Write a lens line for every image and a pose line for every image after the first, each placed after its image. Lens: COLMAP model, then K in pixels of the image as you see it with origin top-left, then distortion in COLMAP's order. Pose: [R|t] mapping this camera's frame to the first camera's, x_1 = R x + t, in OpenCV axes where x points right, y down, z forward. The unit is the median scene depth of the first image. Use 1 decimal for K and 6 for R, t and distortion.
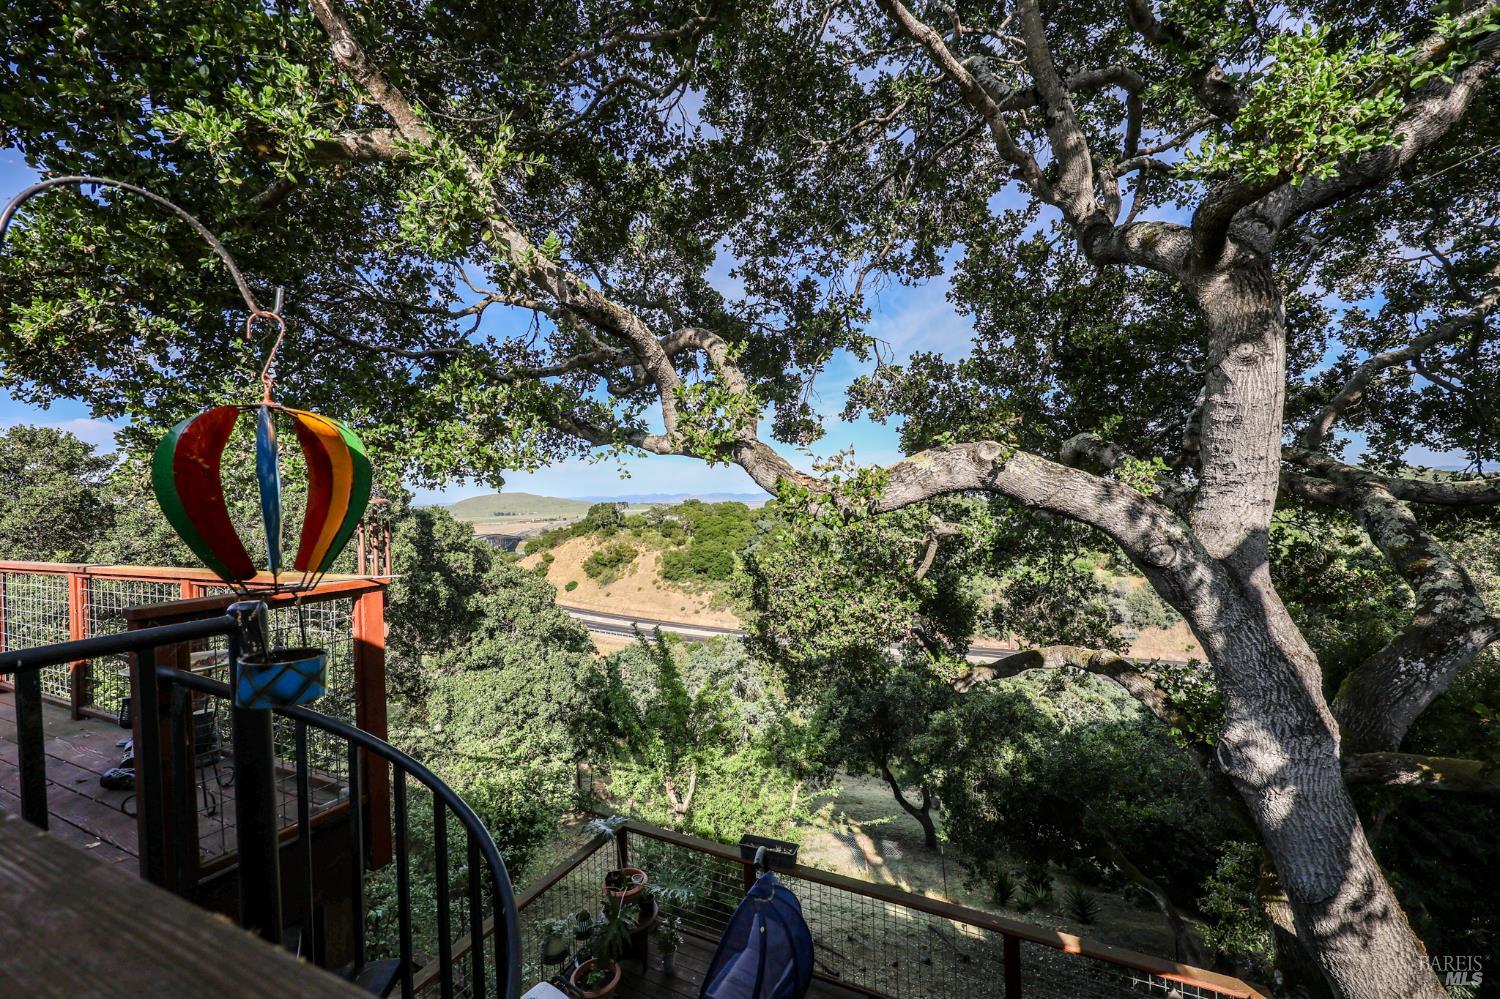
lens RADIAL K [[601.5, 0, 746.1], [0, 601.5, 503.1], [0, 0, 1]] dist [0.002353, 0.000096]
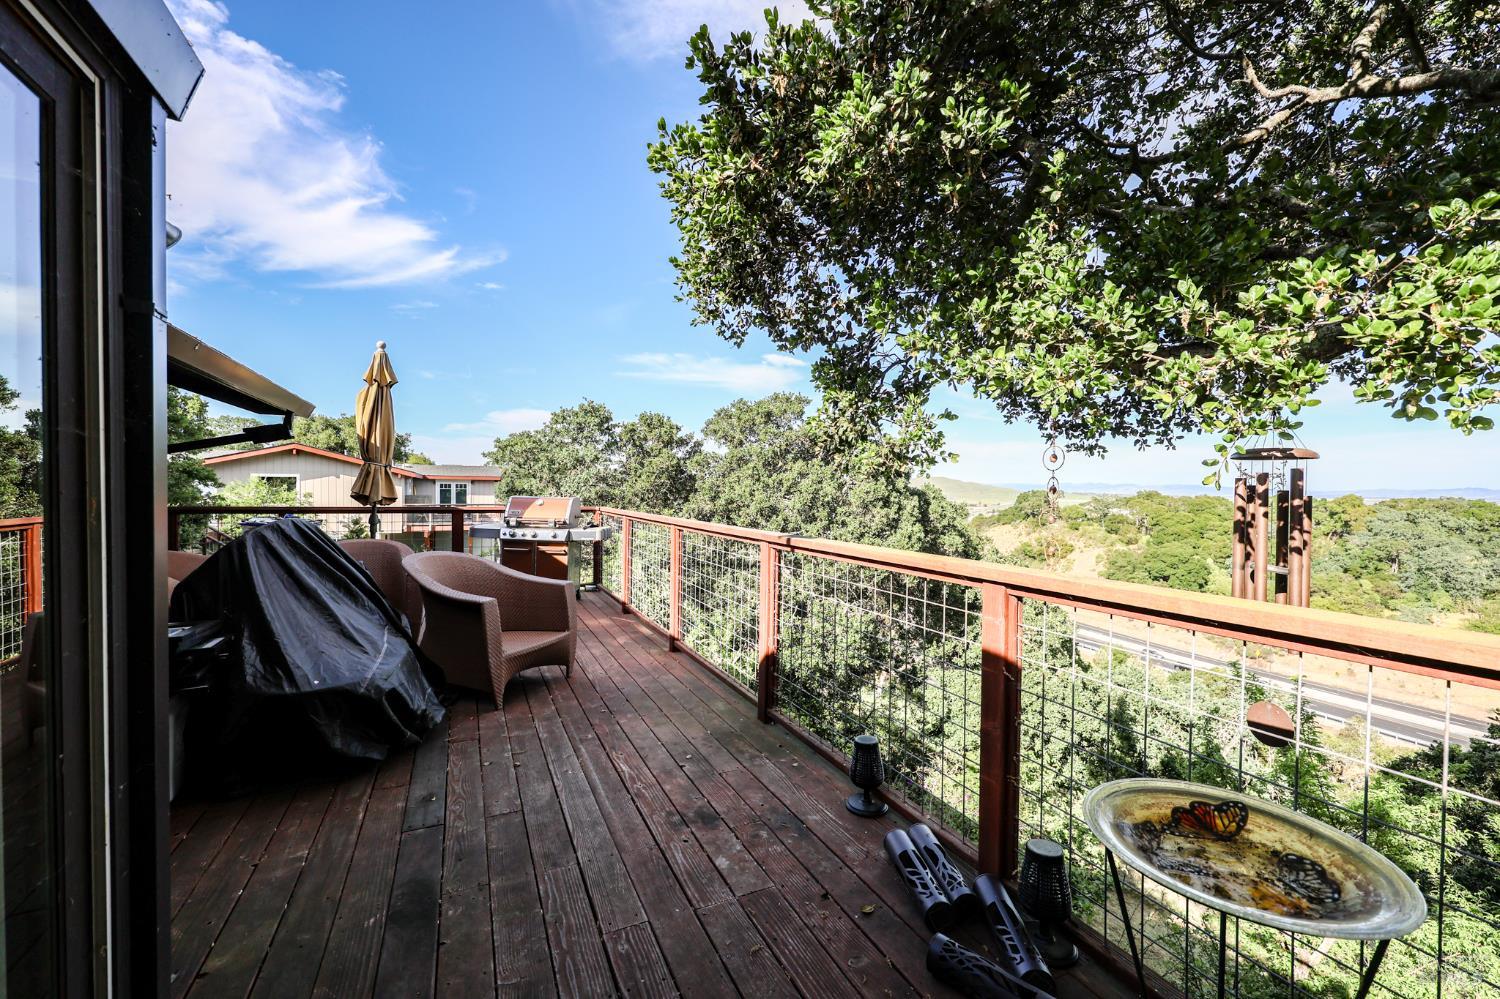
lens RADIAL K [[601.5, 0, 746.1], [0, 601.5, 503.1], [0, 0, 1]] dist [0.002353, 0.000096]
pose [[0.780771, 0.053339, -0.622536, -0.169679], [-0.037810, 0.998557, 0.038135, 0.009007], [0.623672, -0.006237, 0.781661, 0.093974]]
